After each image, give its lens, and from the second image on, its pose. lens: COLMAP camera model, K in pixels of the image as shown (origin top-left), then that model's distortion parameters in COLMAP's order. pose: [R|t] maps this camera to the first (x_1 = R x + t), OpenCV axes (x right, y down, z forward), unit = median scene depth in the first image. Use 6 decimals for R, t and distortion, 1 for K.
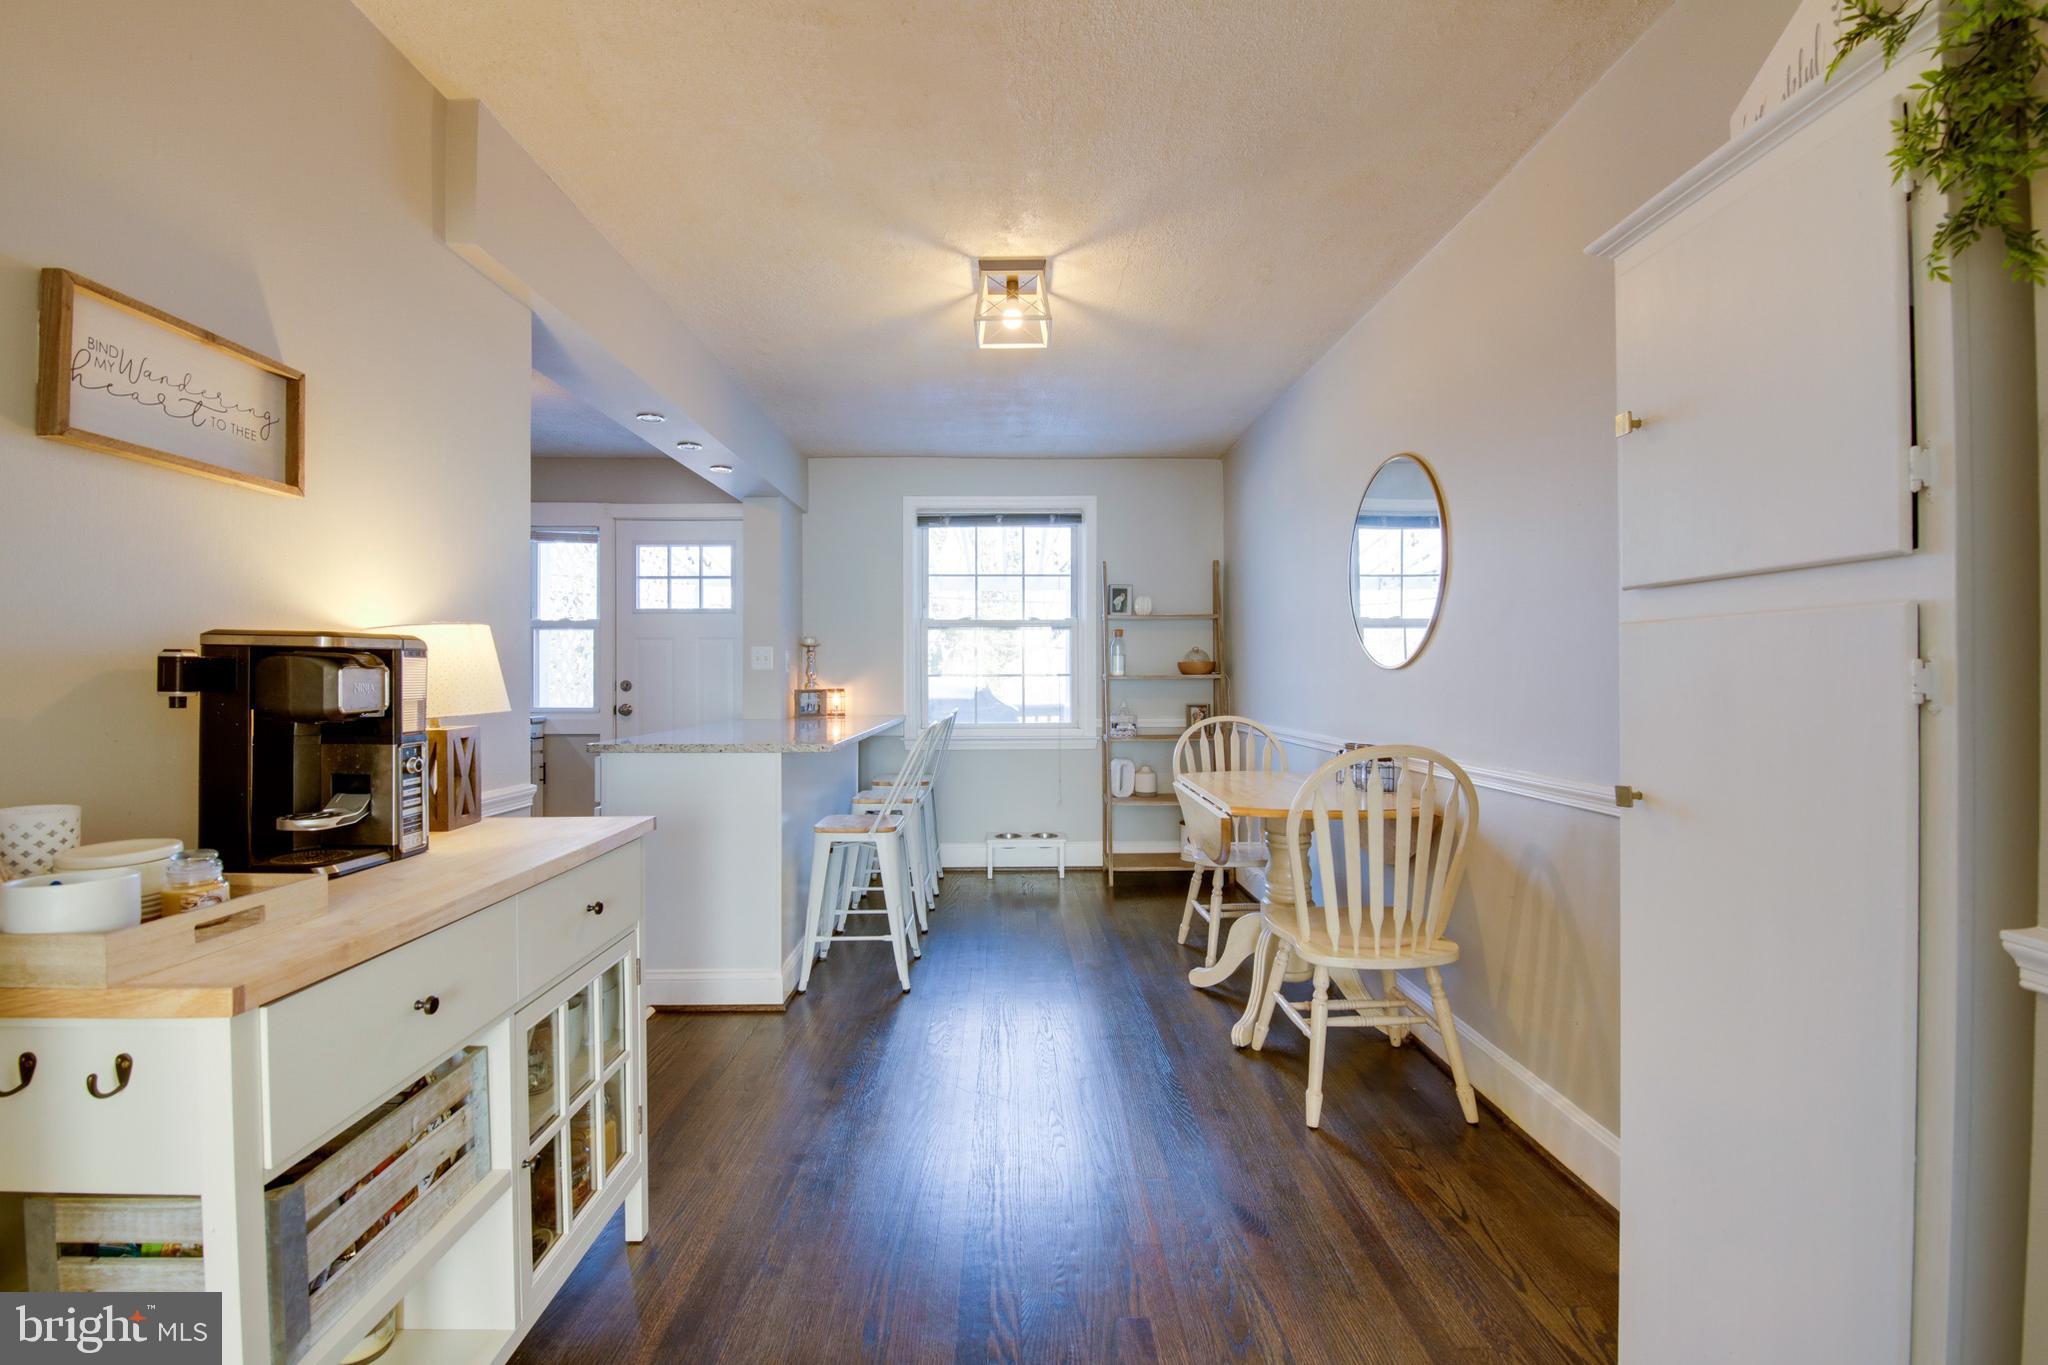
lens RADIAL K [[889.9, 0, 1032.3], [0, 889.9, 678.8], [0, 0, 1]] dist [-0.002592, -0.009319]
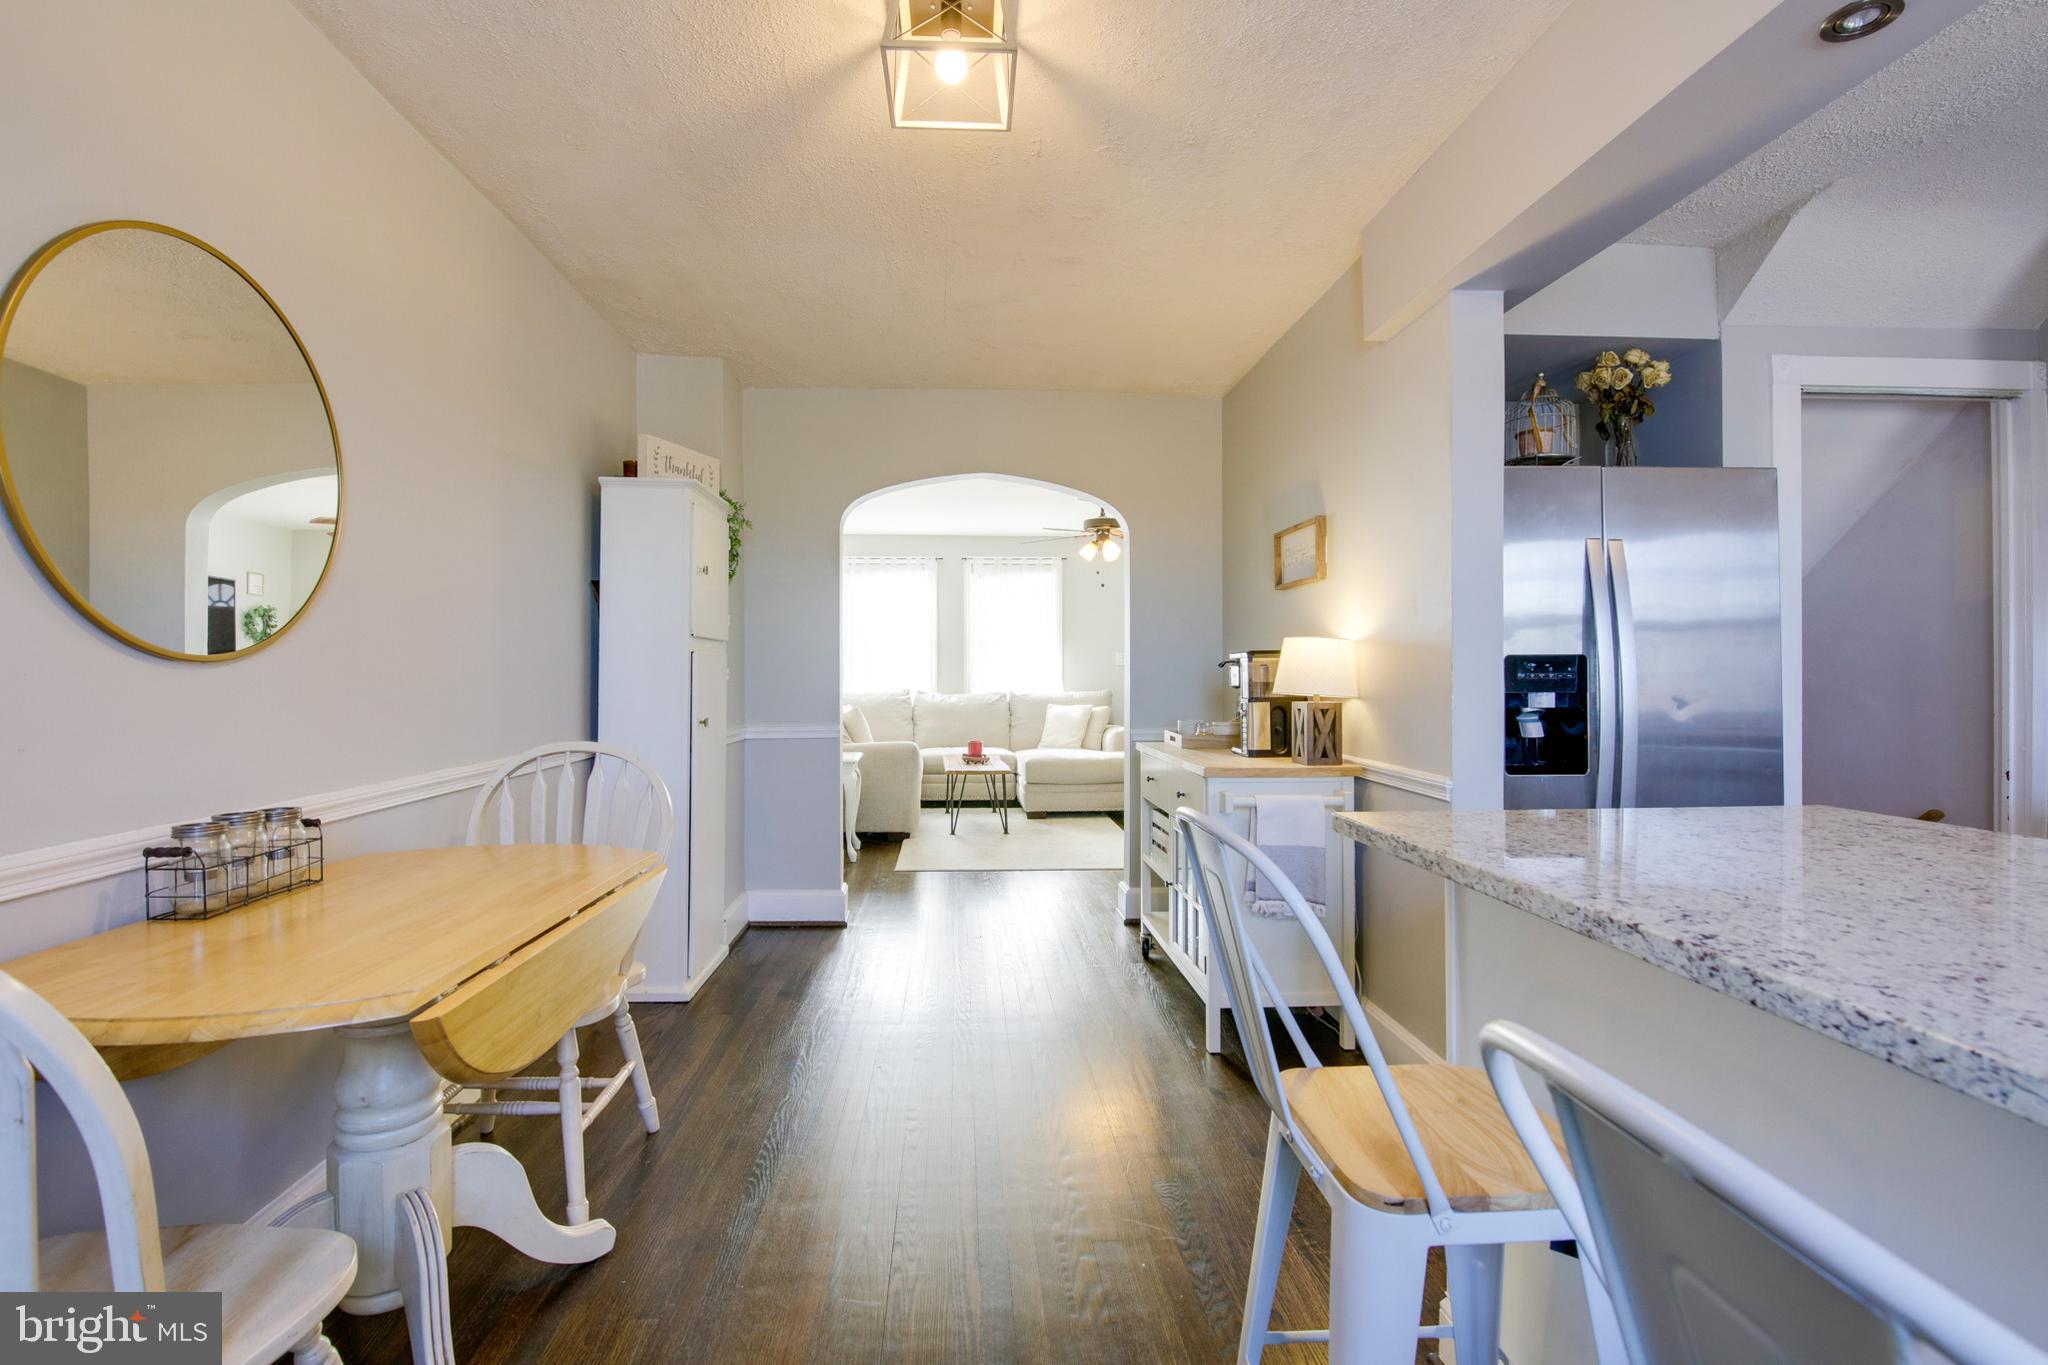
lens RADIAL K [[889.9, 0, 997.0], [0, 889.9, 668.4], [0, 0, 1]] dist [-0.002592, -0.009319]
pose [[-0.999809, 0.004571, -0.018980, -0.022092], [0.004604, 0.999988, -0.001652, -0.001896], [0.018972, -0.001739, -0.999819, 0.895867]]
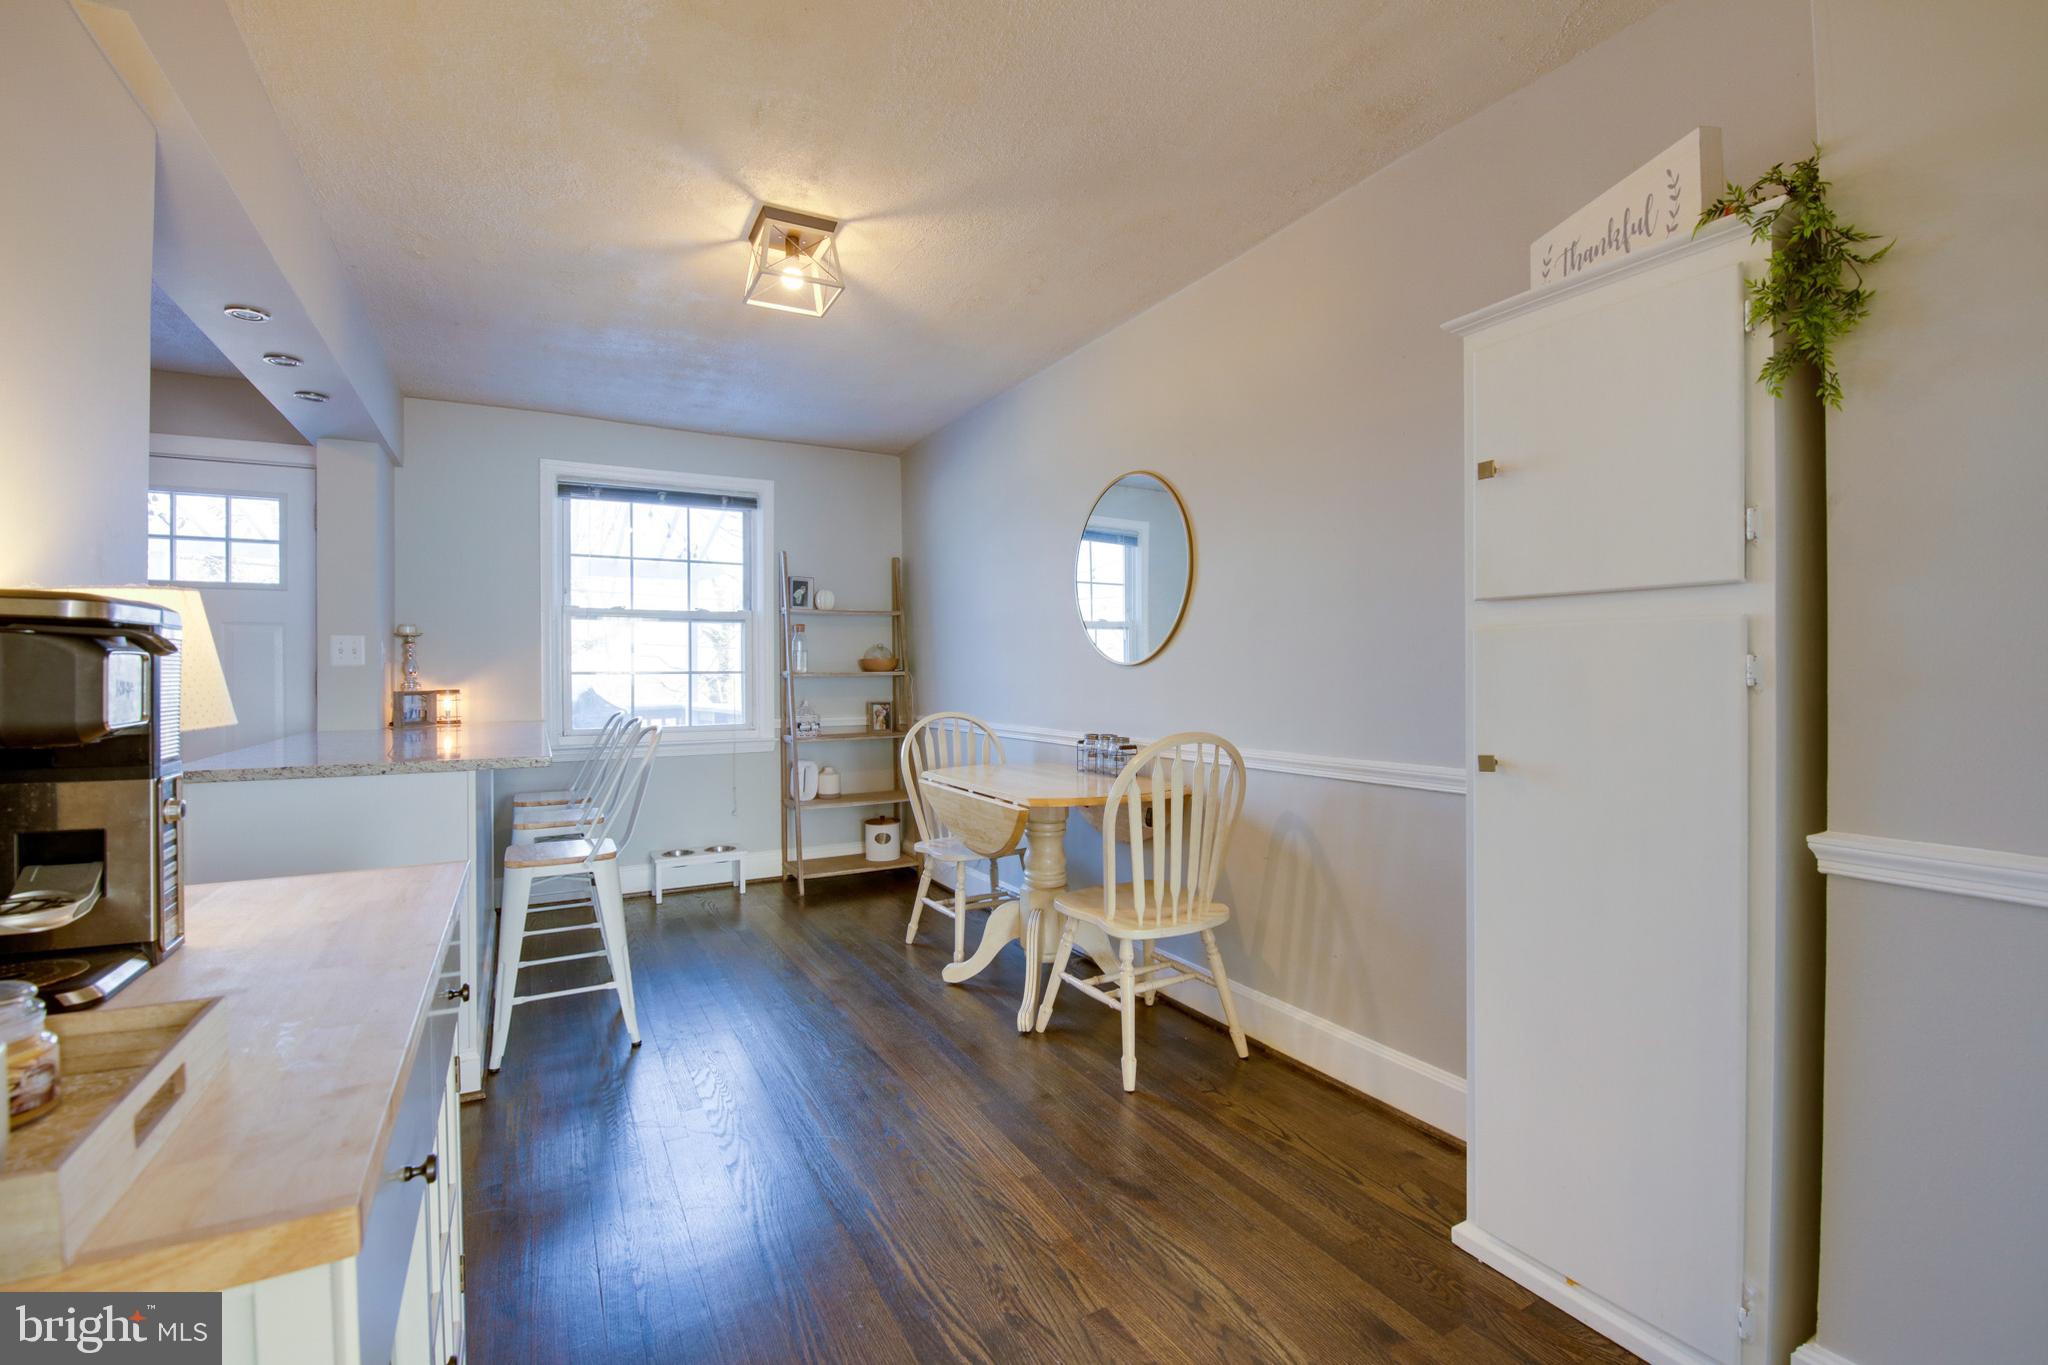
lens RADIAL K [[889.9, 0, 1033.9], [0, 889.9, 677.5], [0, 0, 1]] dist [-0.002592, -0.009319]
pose [[0.883613, -0.004200, 0.468200, -0.130460], [0.004183, 0.999991, 0.001077, 0.001496], [-0.468200, 0.001006, 0.883622, 0.047350]]
